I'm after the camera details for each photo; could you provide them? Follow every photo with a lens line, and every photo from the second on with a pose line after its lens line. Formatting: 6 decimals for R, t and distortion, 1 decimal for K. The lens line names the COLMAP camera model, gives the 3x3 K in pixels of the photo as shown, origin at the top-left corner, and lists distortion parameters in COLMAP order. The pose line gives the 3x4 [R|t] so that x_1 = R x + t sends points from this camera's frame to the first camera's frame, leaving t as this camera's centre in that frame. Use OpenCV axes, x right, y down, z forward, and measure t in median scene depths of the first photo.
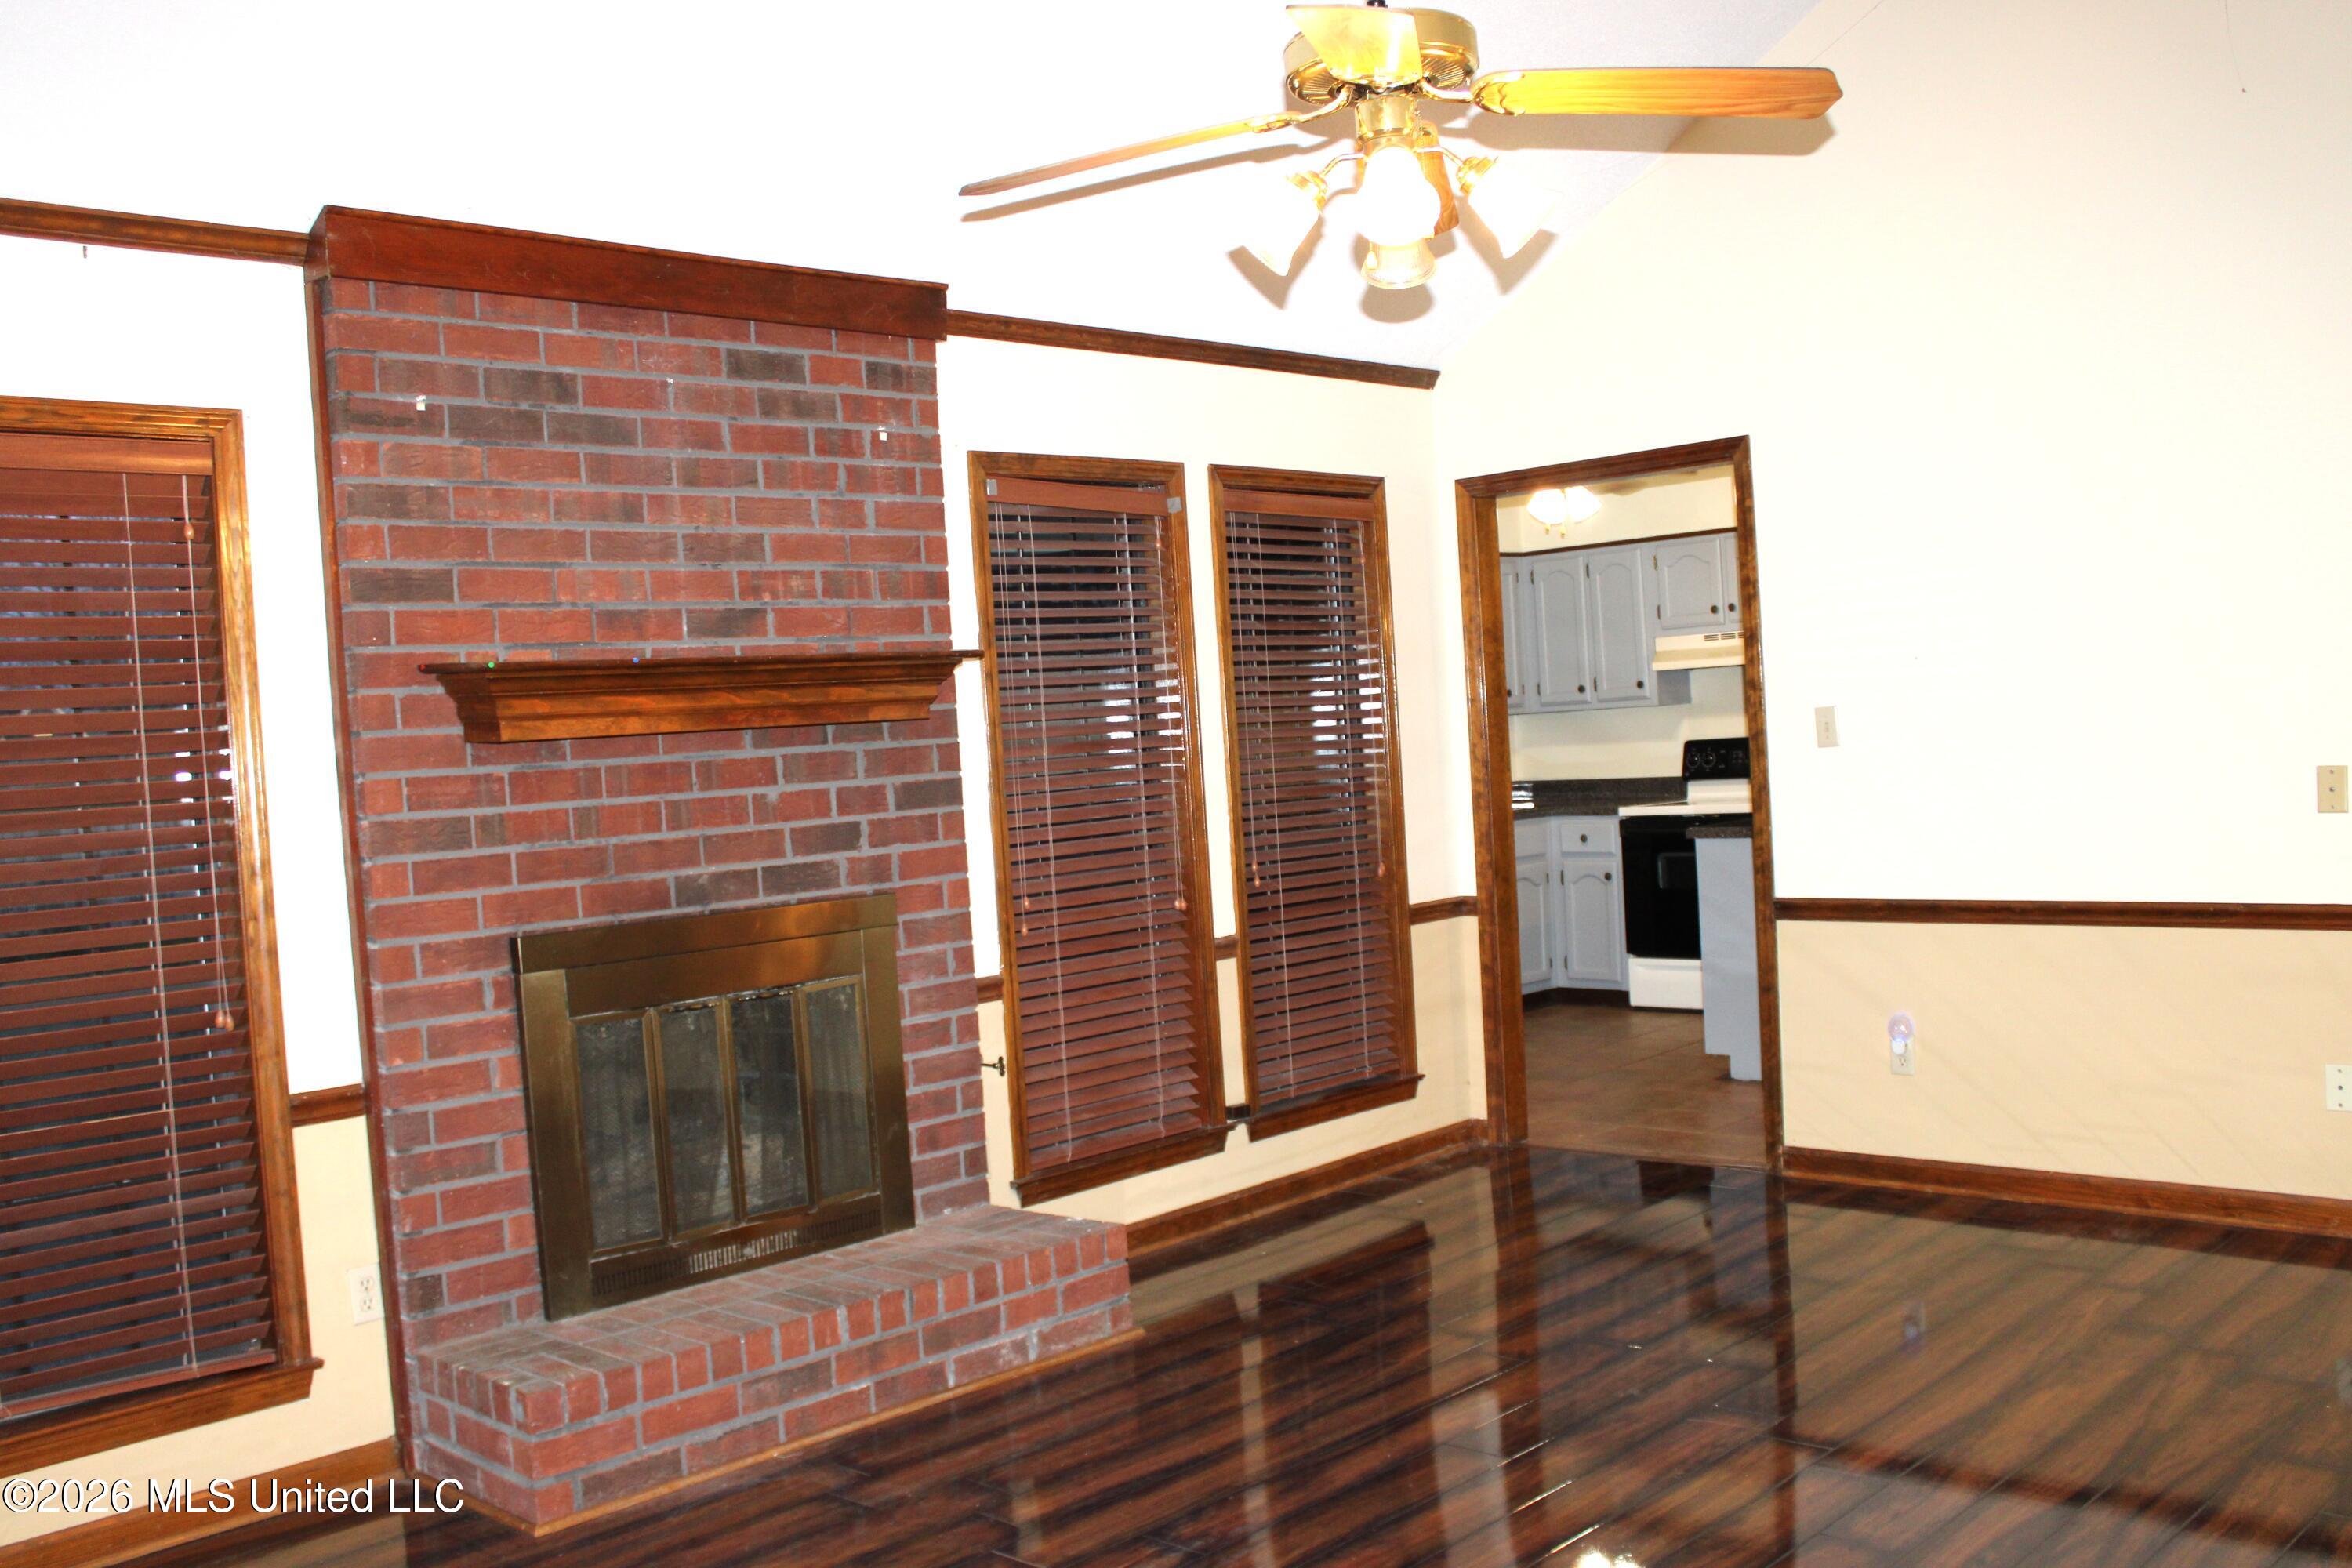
lens RADIAL K [[2115.3, 0, 1177.6], [0, 2115.3, 797.5], [0, 0, 1]] dist [-0.151464, 0.145228]
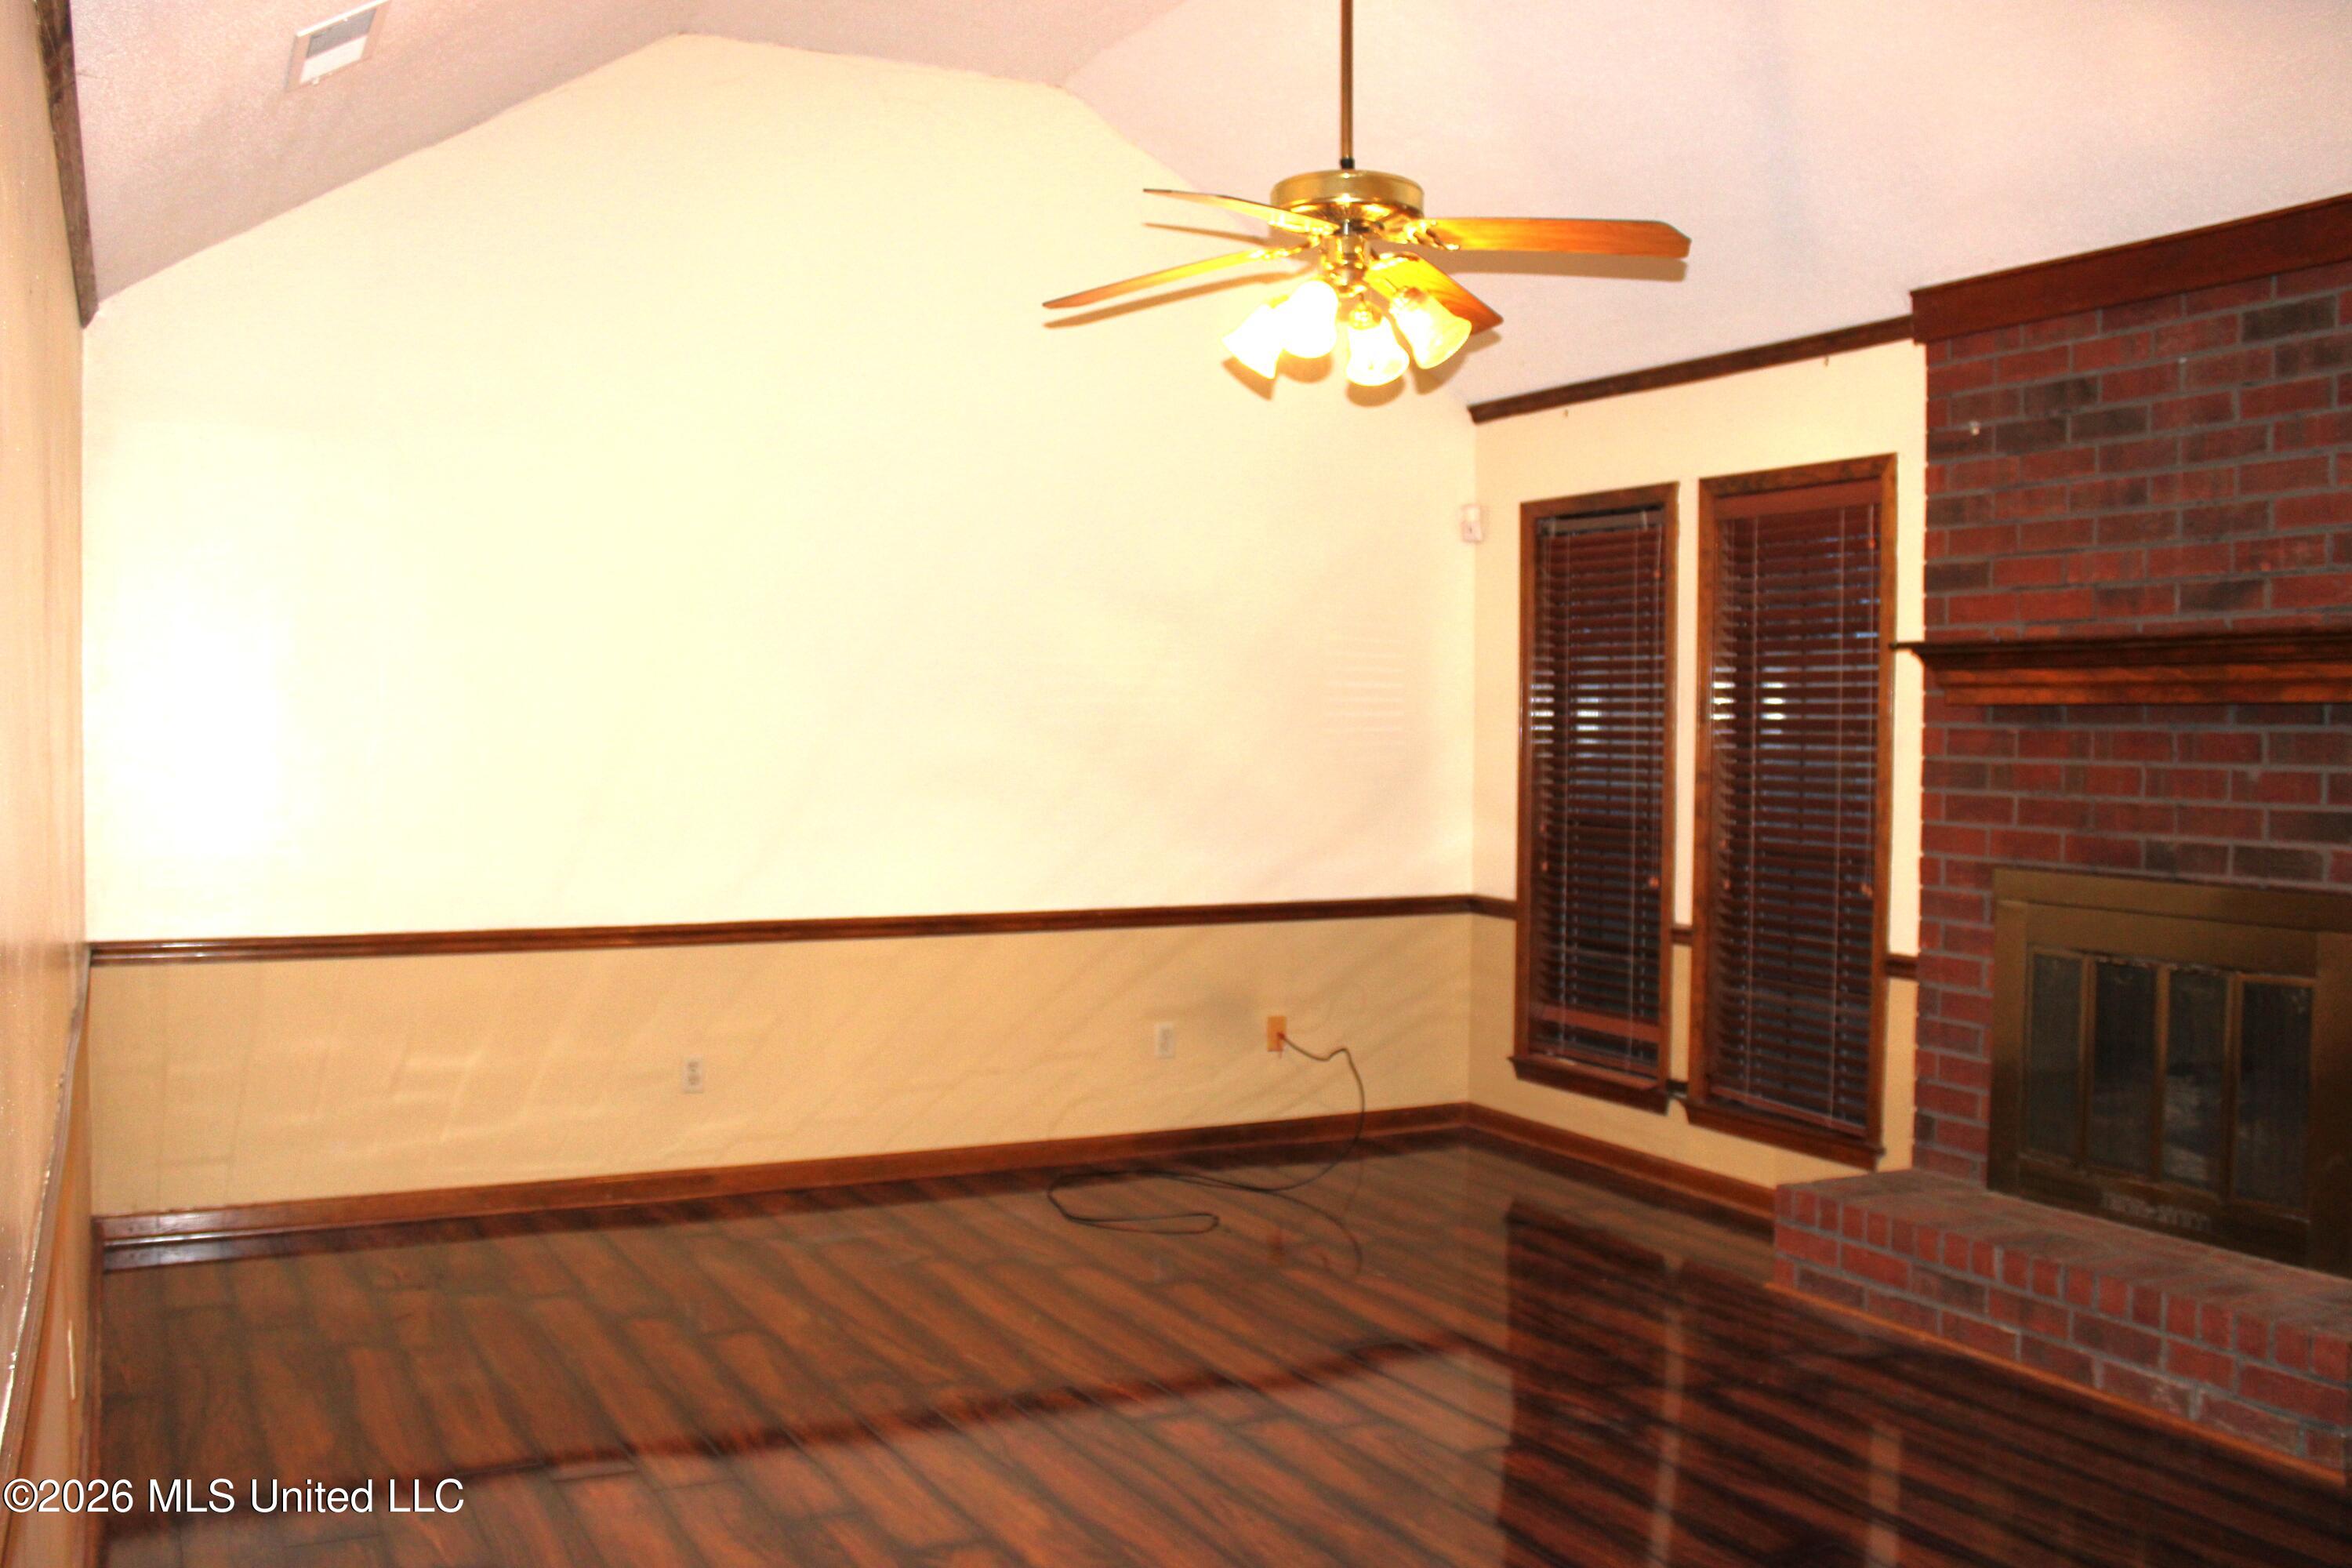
lens RADIAL K [[2115.3, 0, 1177.6], [0, 2115.3, 797.5], [0, 0, 1]] dist [-0.151464, 0.145228]
pose [[-0.329704, 0.095629, -0.939229, 0.893205], [-0.014079, 0.994248, 0.106174, -0.086825], [0.943979, 0.048229, -0.326461, 0.879361]]
